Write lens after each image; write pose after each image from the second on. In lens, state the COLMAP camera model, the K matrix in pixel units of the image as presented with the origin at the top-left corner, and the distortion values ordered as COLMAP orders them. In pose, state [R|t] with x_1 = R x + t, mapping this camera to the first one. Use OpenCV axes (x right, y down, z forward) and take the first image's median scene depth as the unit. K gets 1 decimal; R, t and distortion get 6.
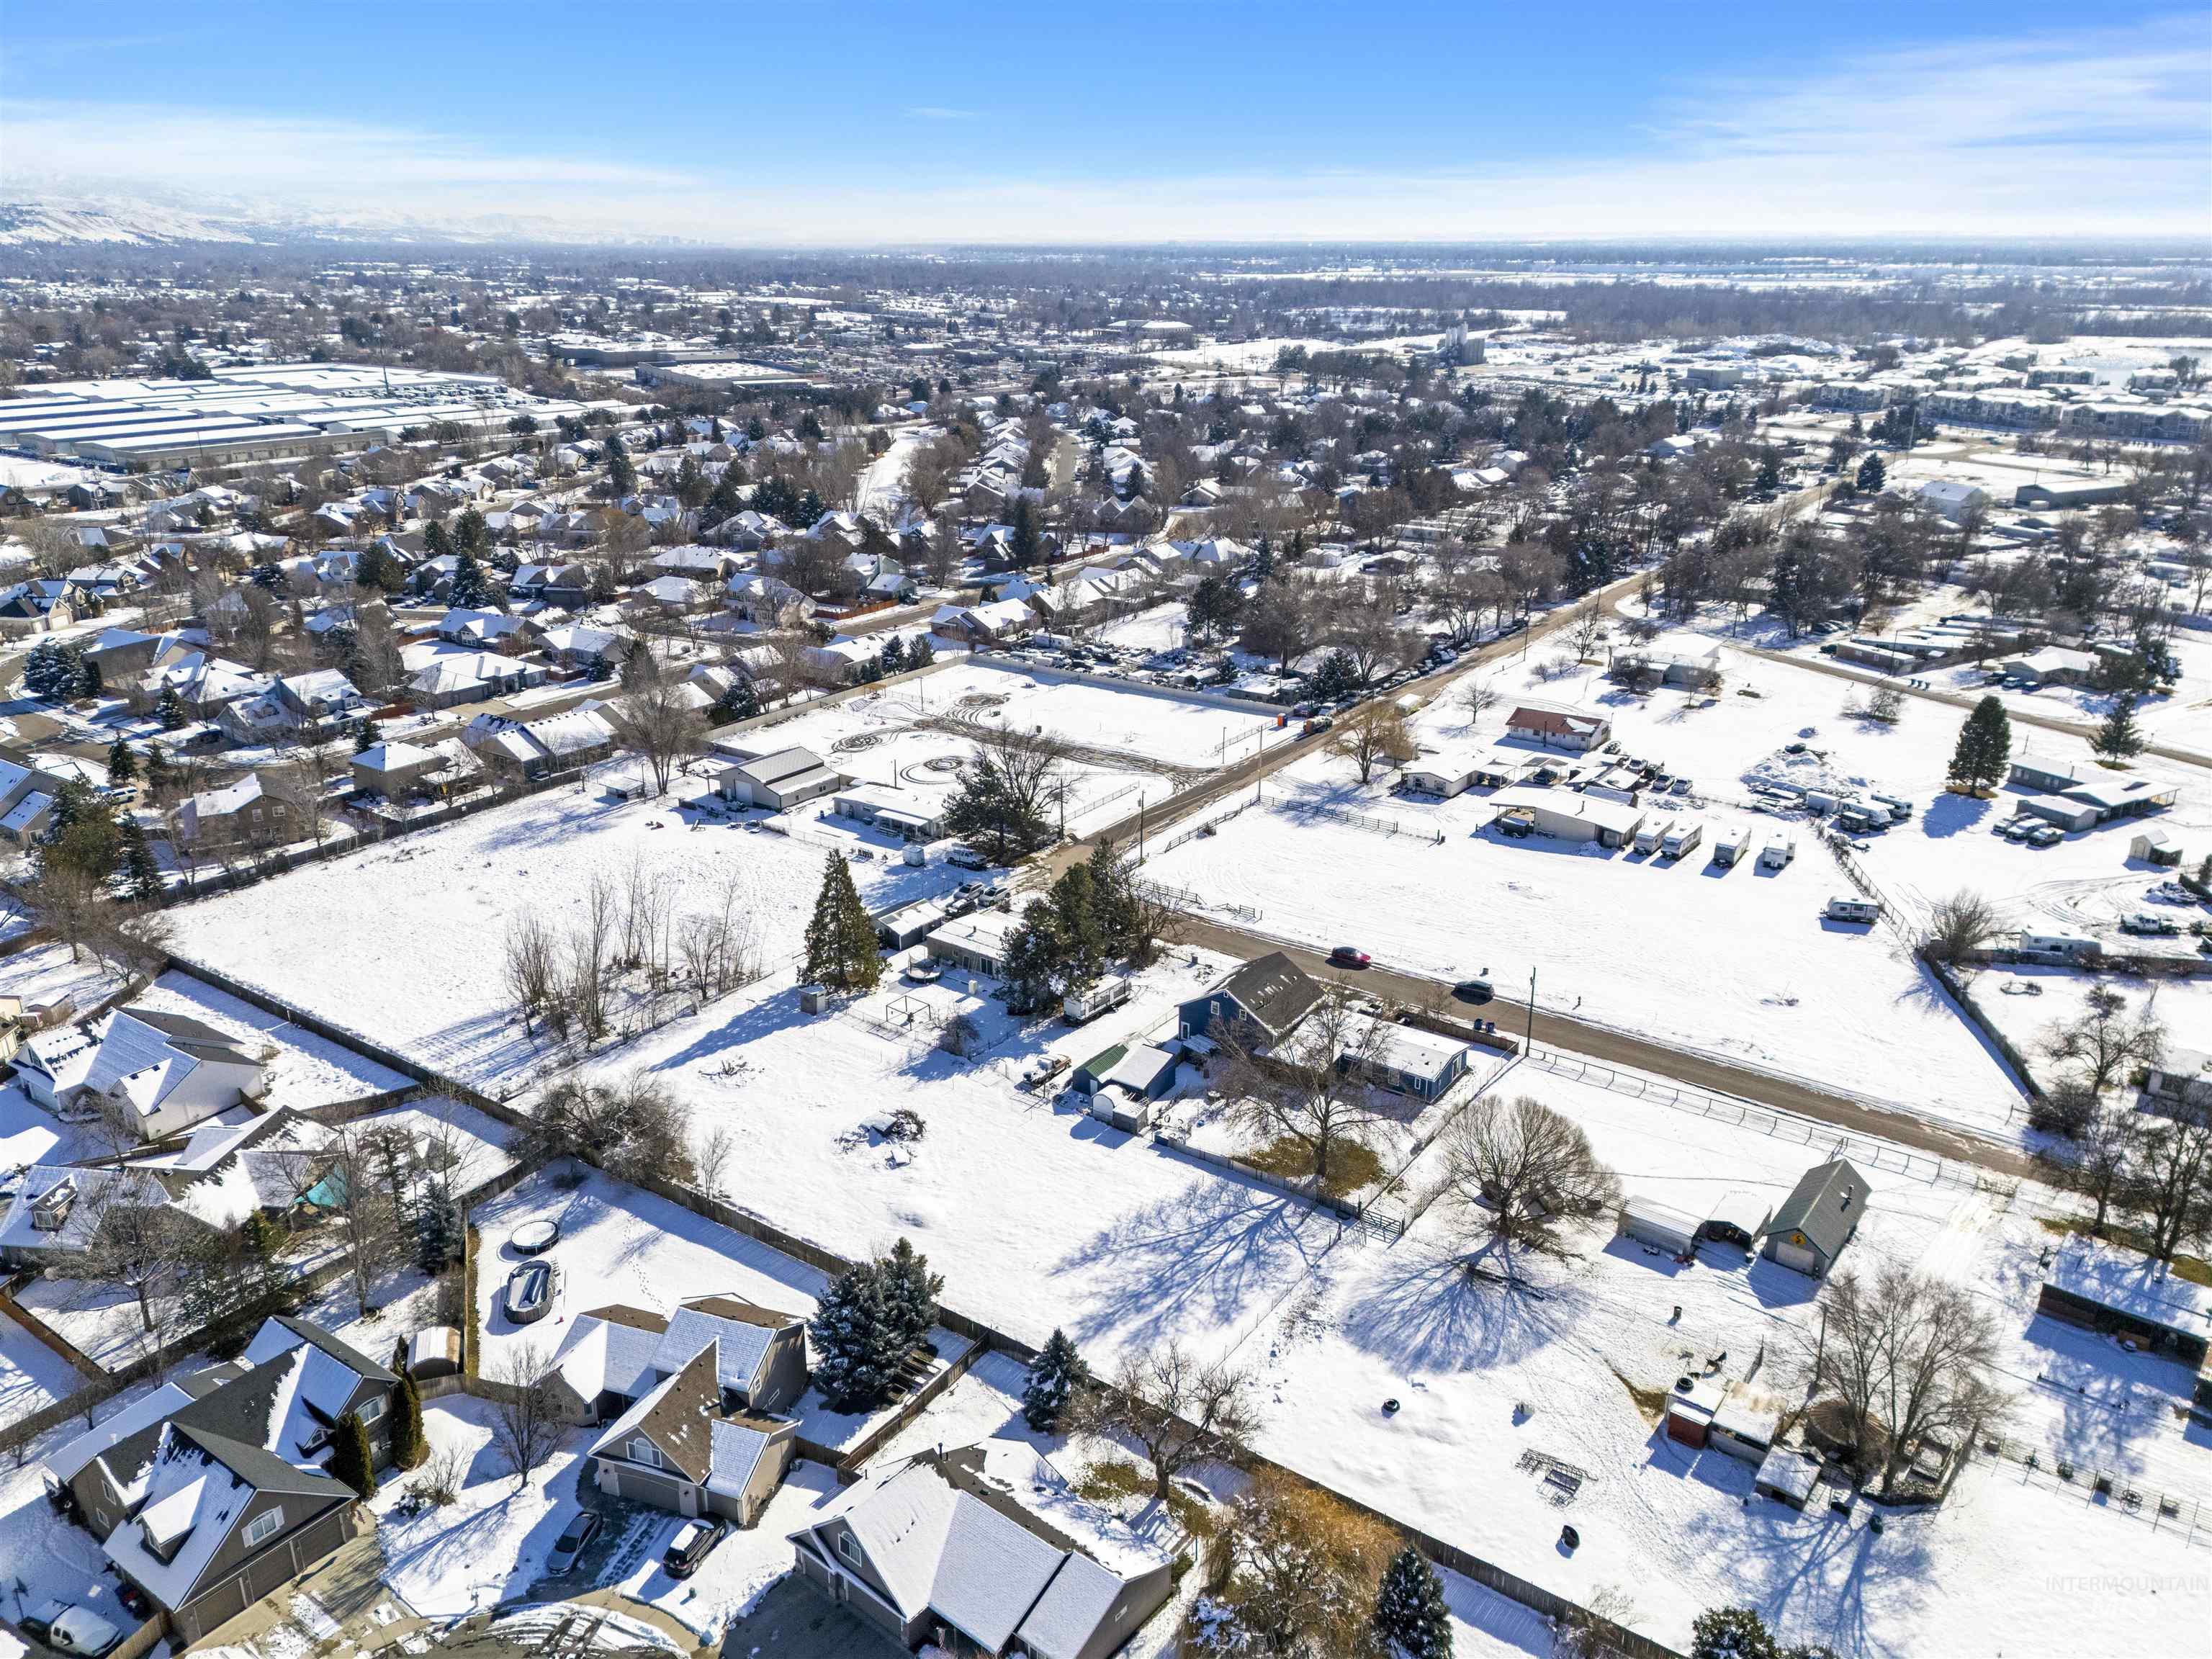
lens RADIAL K [[1612.0, 0, 1104.0], [0, 1612.0, 821.7], [0, 0, 1]] dist [0.090906, -0.095001]
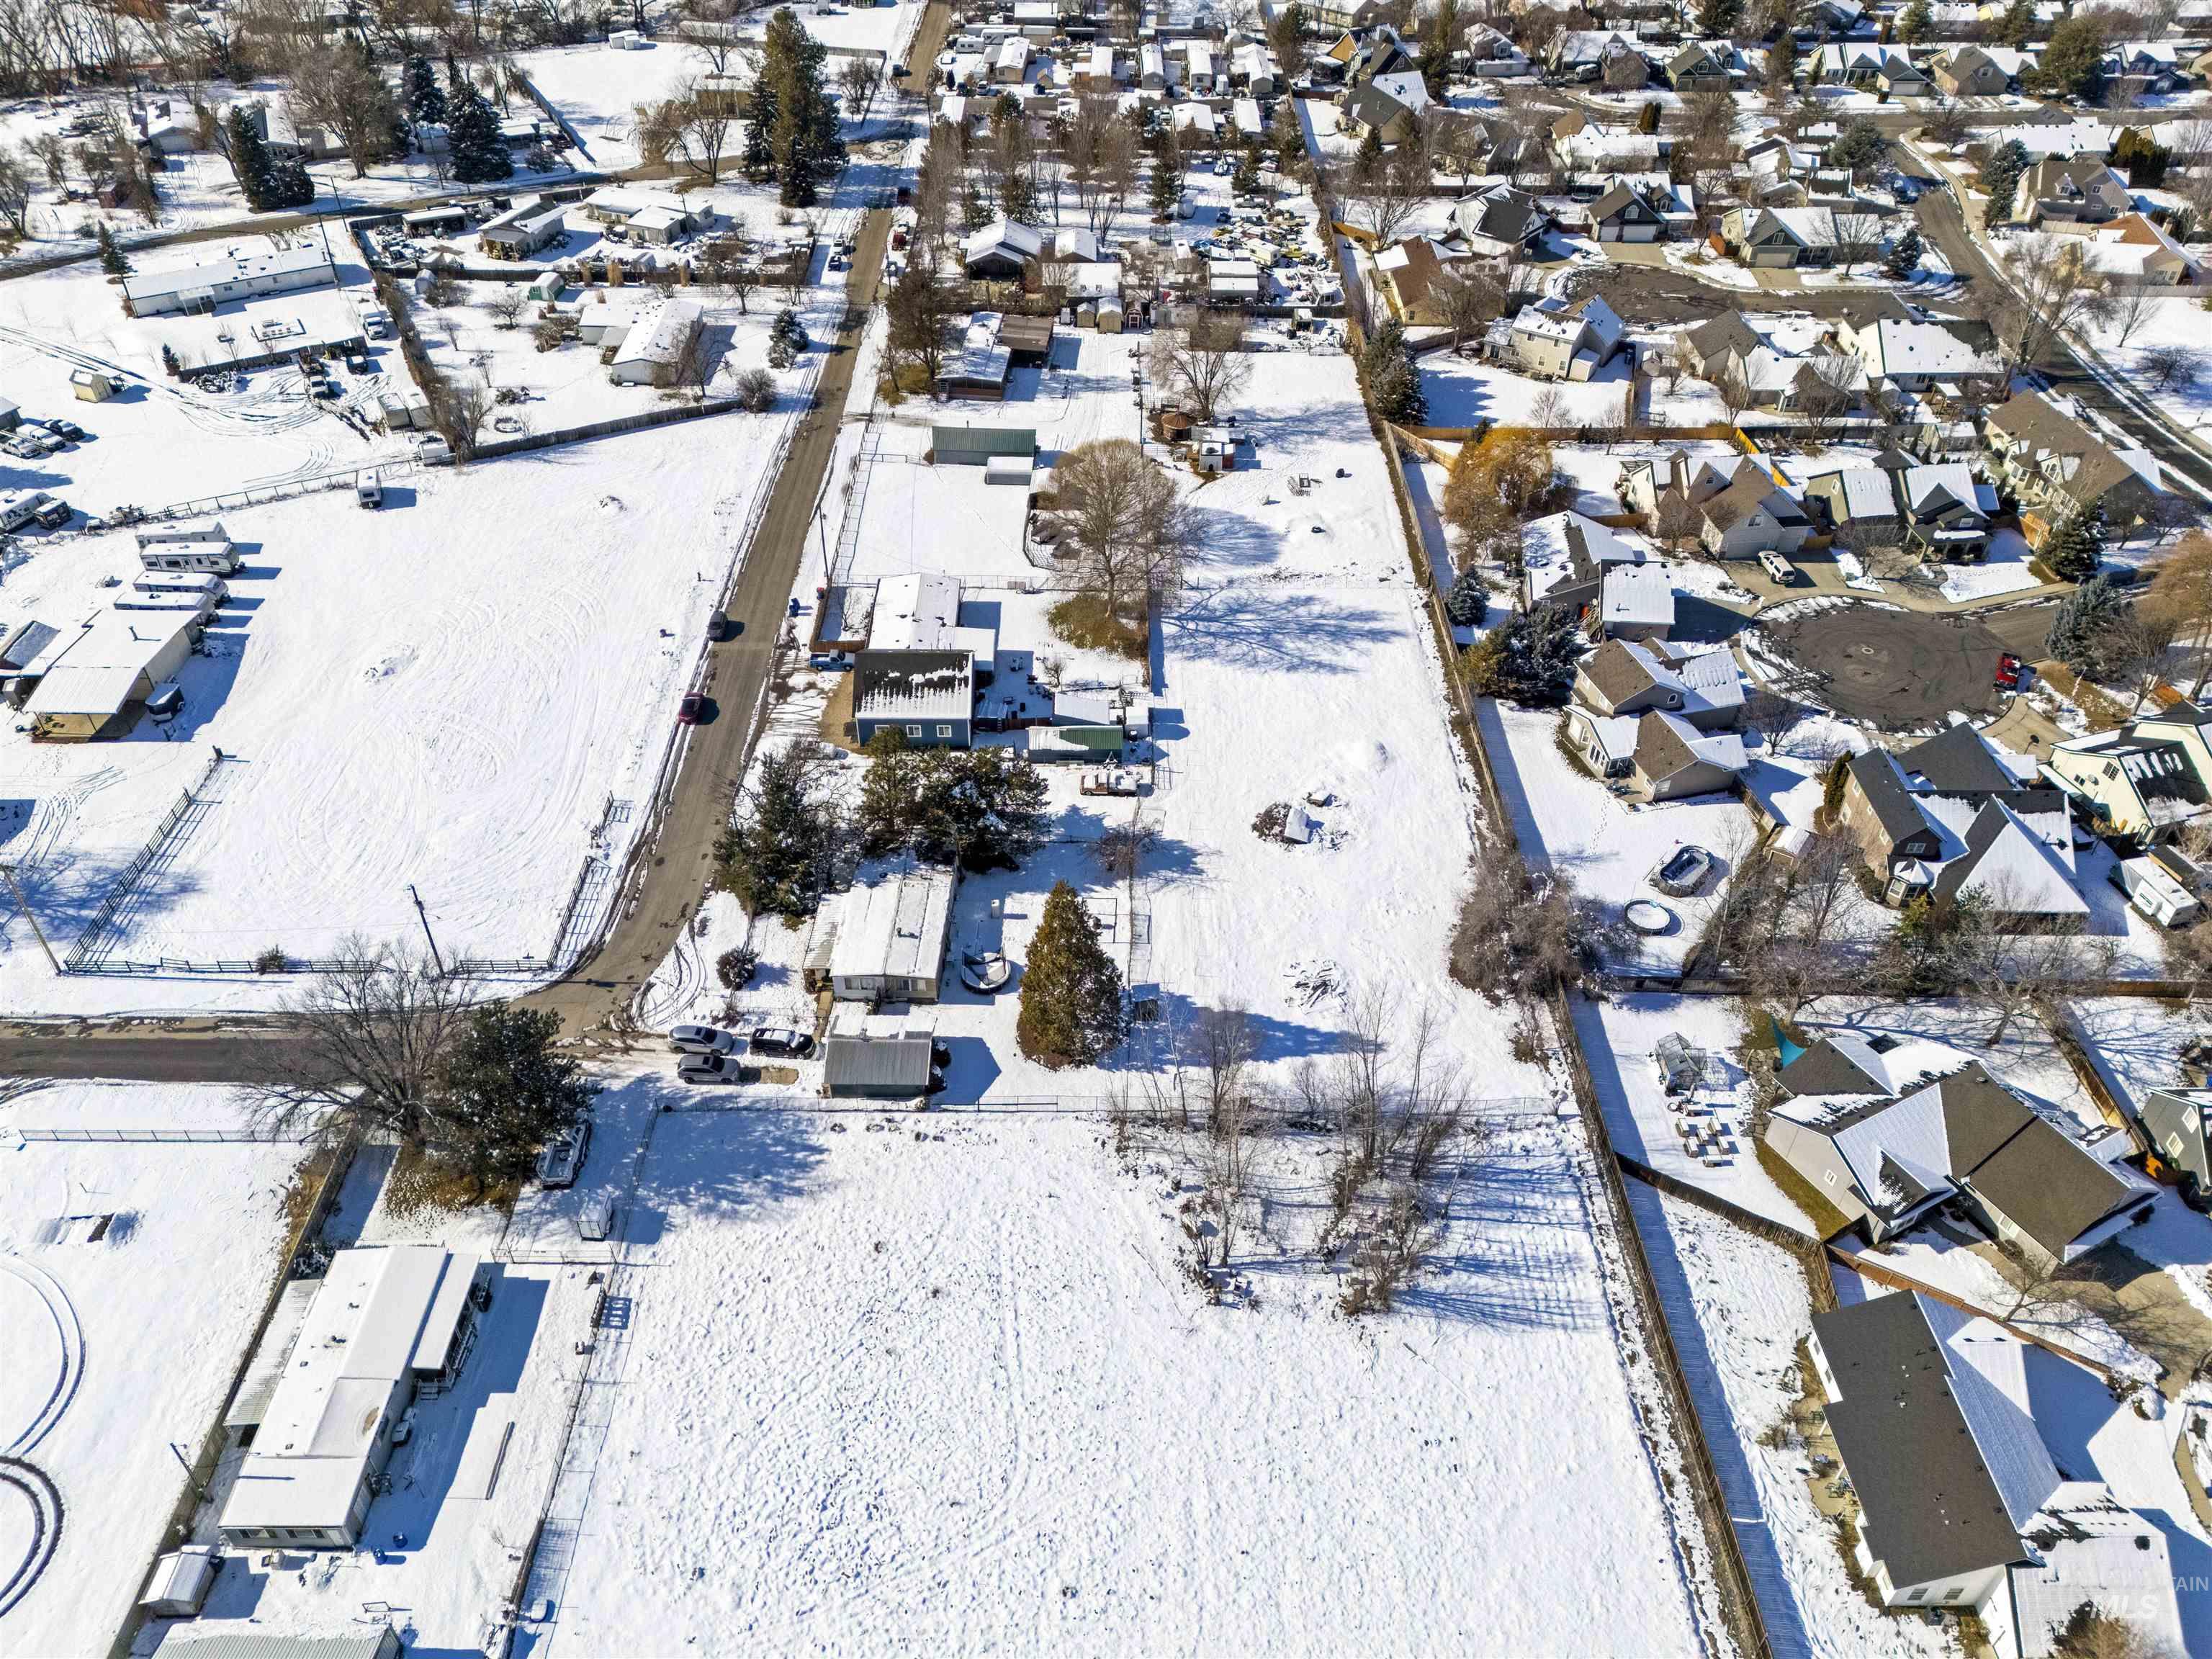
lens RADIAL K [[1612.0, 0, 1104.0], [0, 1612.0, 821.7], [0, 0, 1]] dist [0.090906, -0.095001]
pose [[-0.577853, -0.522557, 0.626914, -0.457769], [0.266784, 0.605002, 0.750199, -0.391978], [-0.771306, 0.600755, -0.210192, 0.863752]]
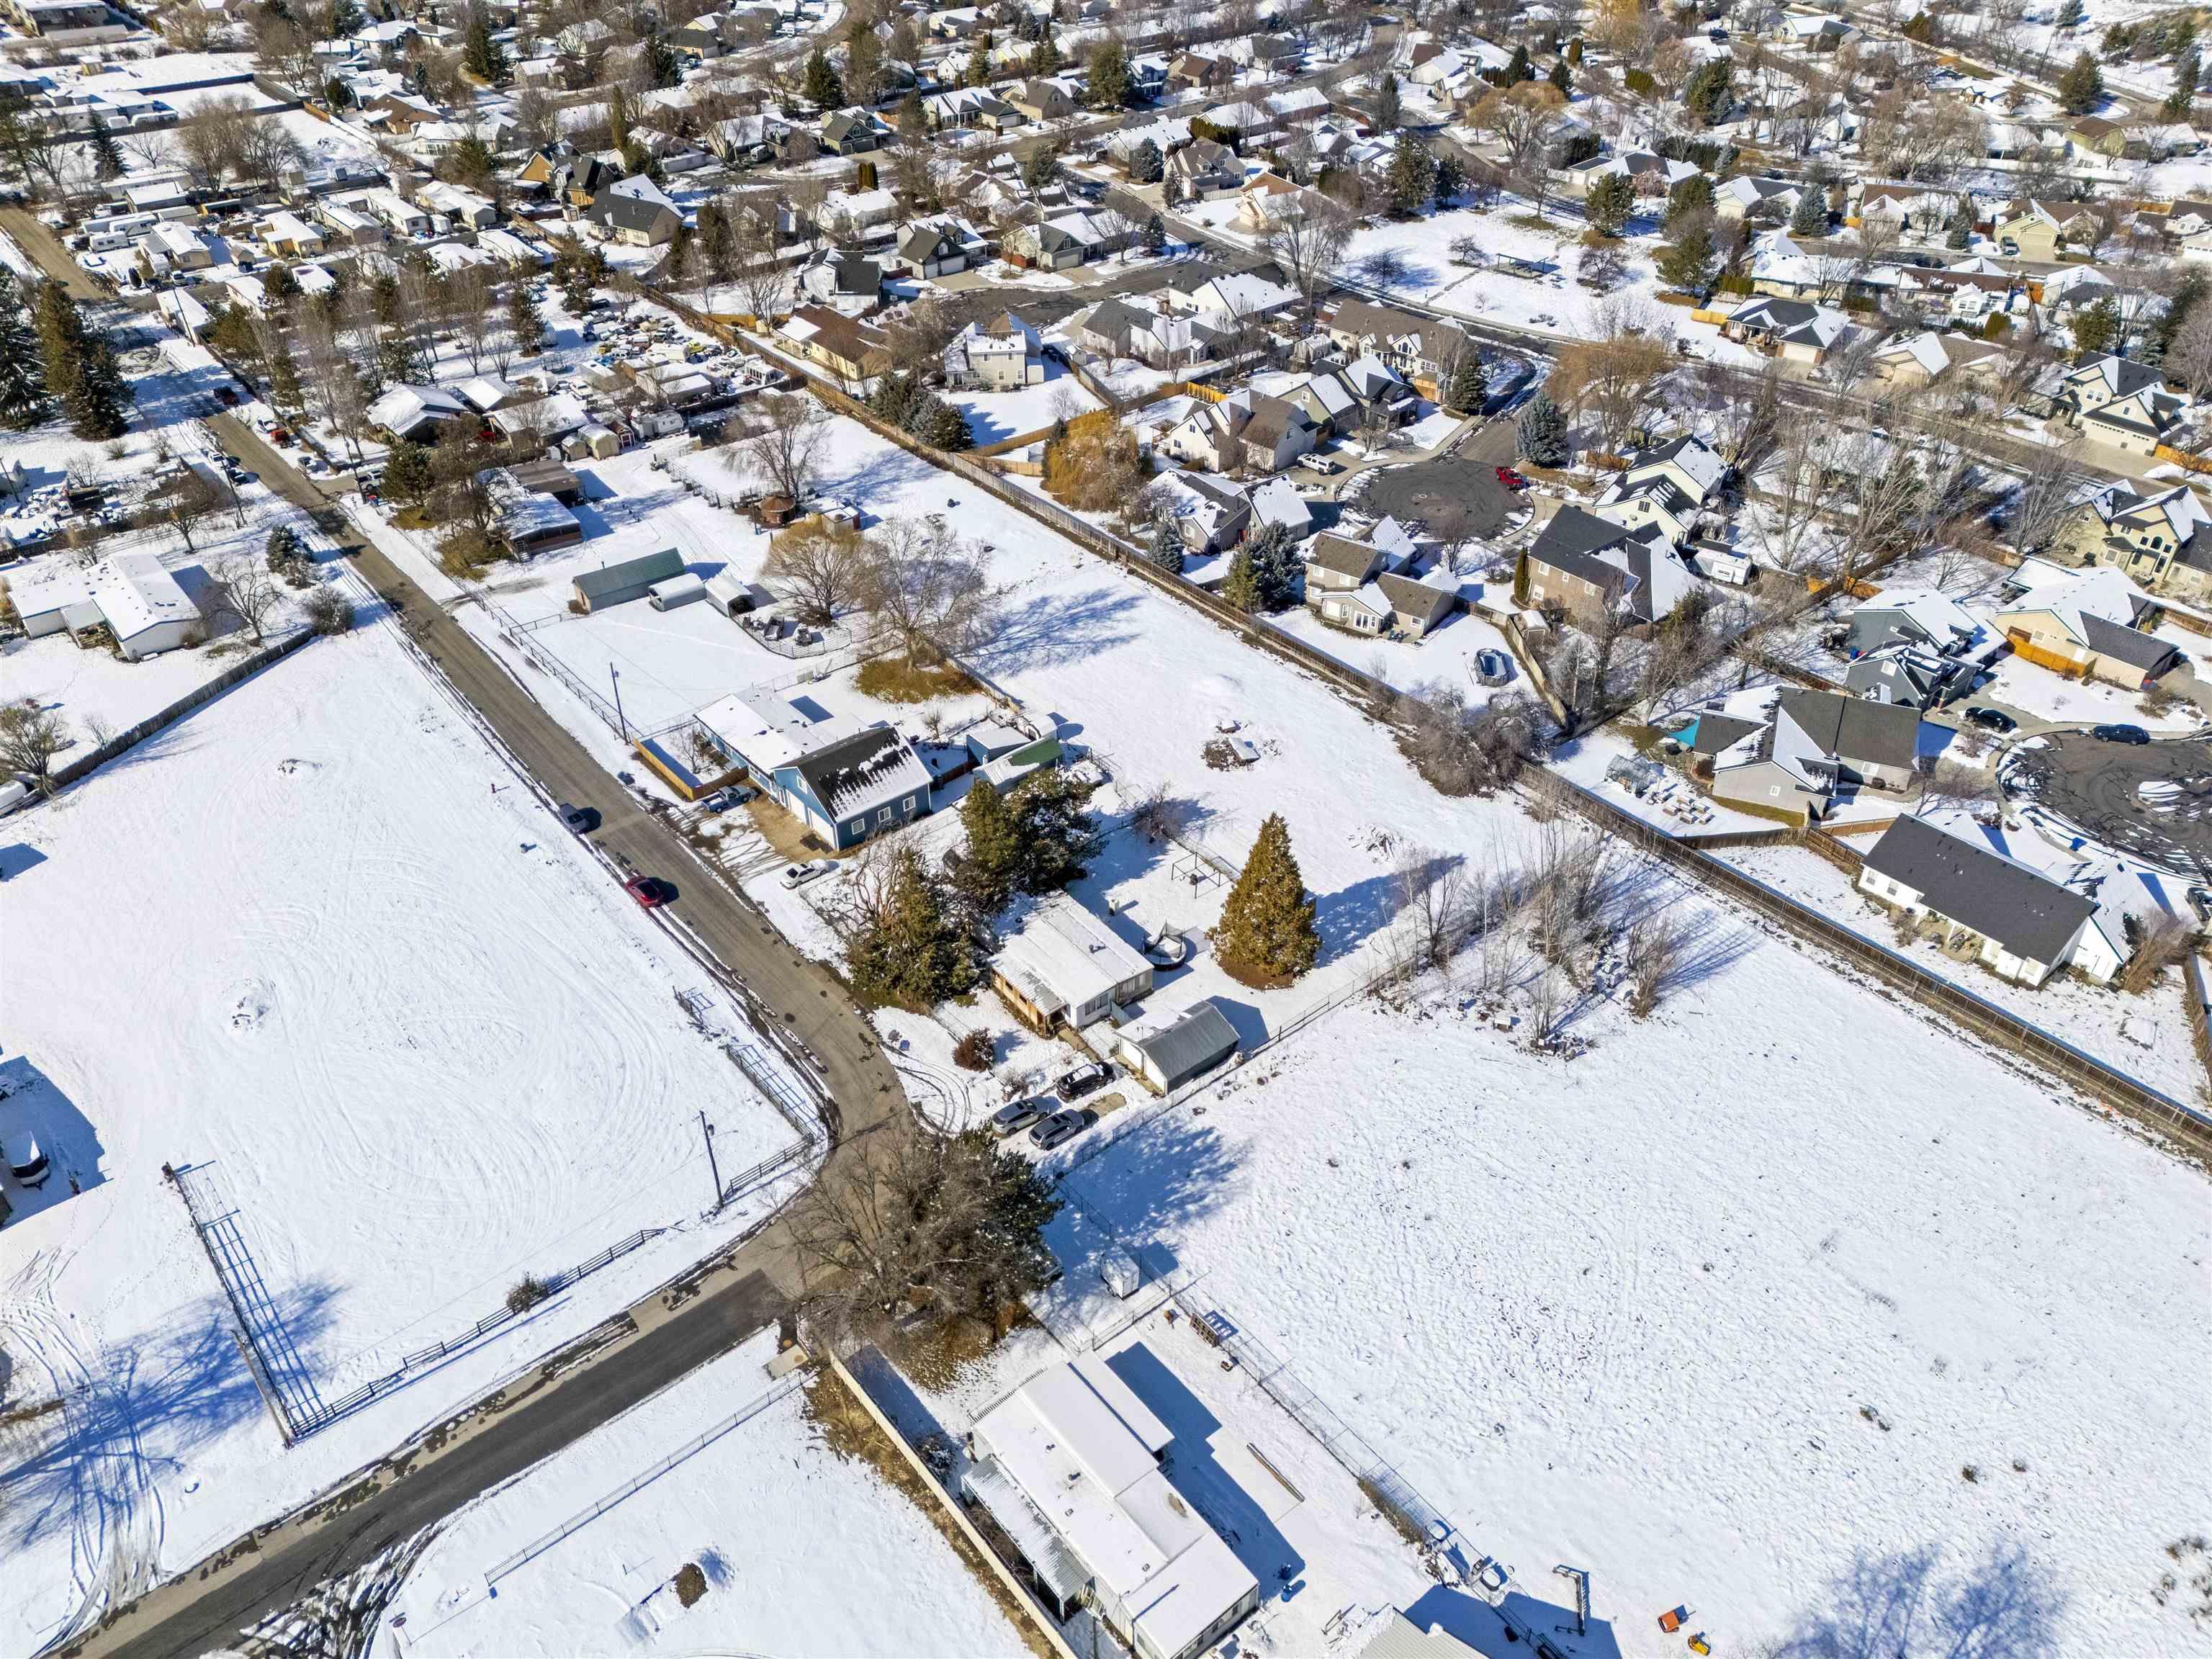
lens RADIAL K [[1612.0, 0, 1104.0], [0, 1612.0, 821.7], [0, 0, 1]] dist [0.090906, -0.095001]
pose [[-0.965398, -0.152798, 0.211328, -0.193987], [0.088745, 0.569505, 0.817183, -0.478856], [-0.245216, 0.807661, -0.536239, 1.113067]]
